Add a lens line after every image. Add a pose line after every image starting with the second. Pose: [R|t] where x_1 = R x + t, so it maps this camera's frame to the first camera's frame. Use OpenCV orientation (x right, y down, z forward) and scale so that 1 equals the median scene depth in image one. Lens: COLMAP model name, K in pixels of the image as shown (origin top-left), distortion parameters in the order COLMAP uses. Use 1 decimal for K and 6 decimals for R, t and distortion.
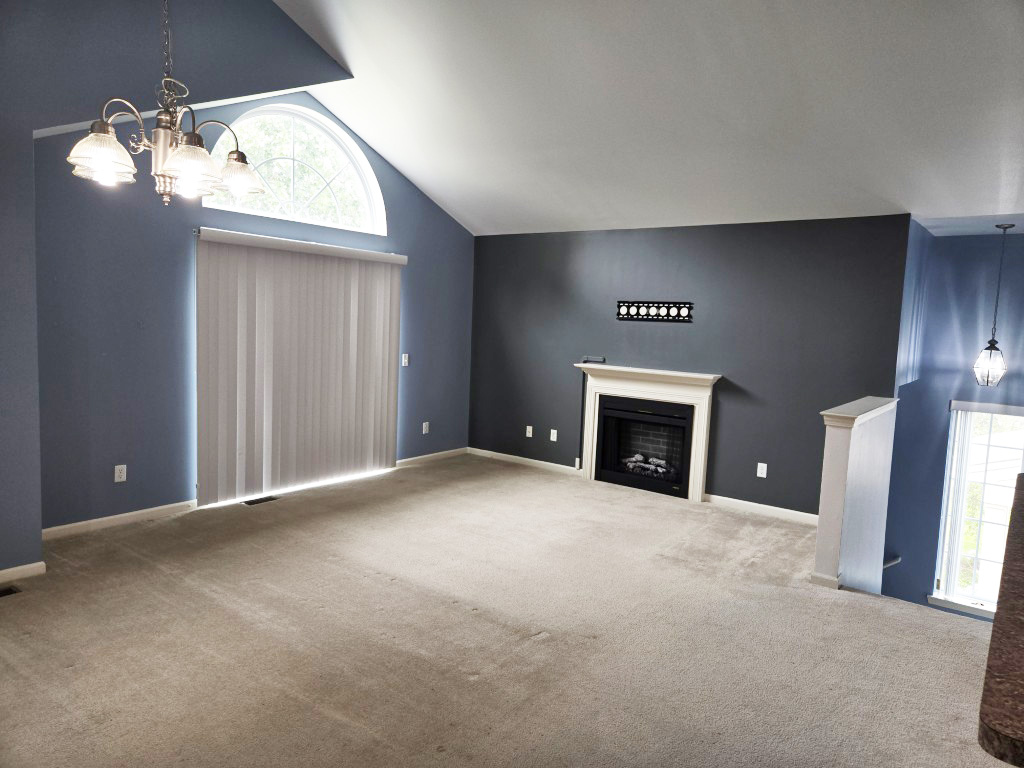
lens RADIAL K [[690.2, 0, 512.0], [0, 690.2, 384.0], [0, 0, 1]] dist [0.056967, -0.001120]
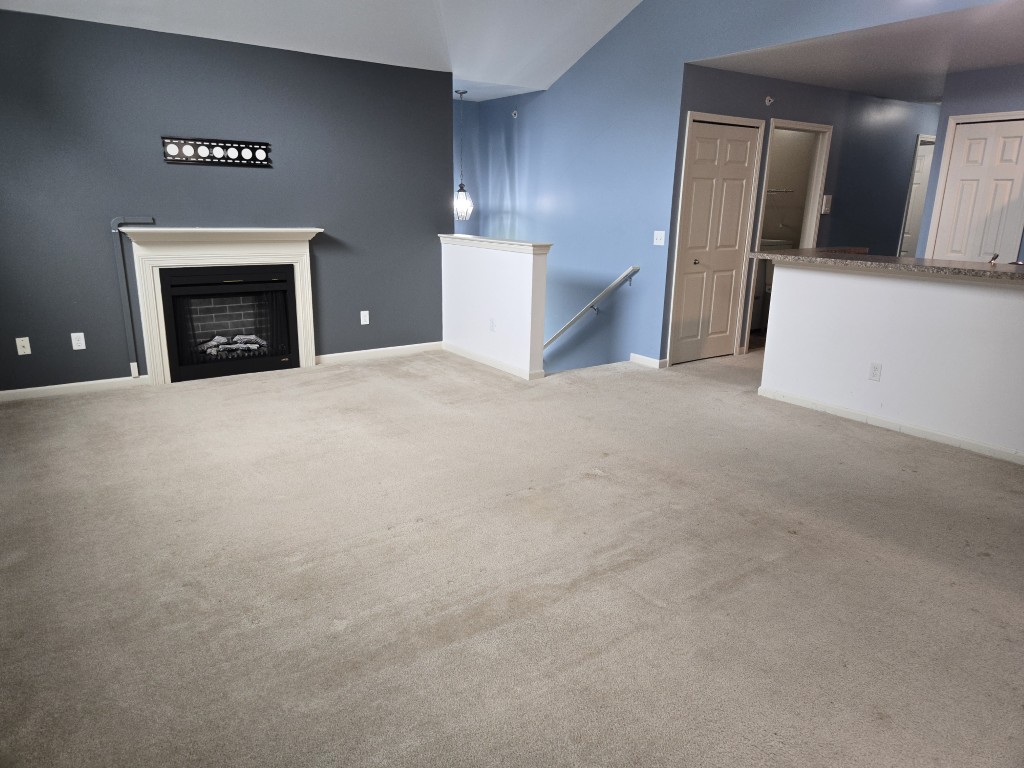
lens RADIAL K [[690.2, 0, 512.0], [0, 690.2, 384.0], [0, 0, 1]] dist [0.056967, -0.001120]
pose [[0.307180, -0.281372, 0.909104, -0.505642], [0.090449, 0.959599, 0.266438, -0.034339], [-0.947343, 0.000384, 0.320220, 0.427002]]
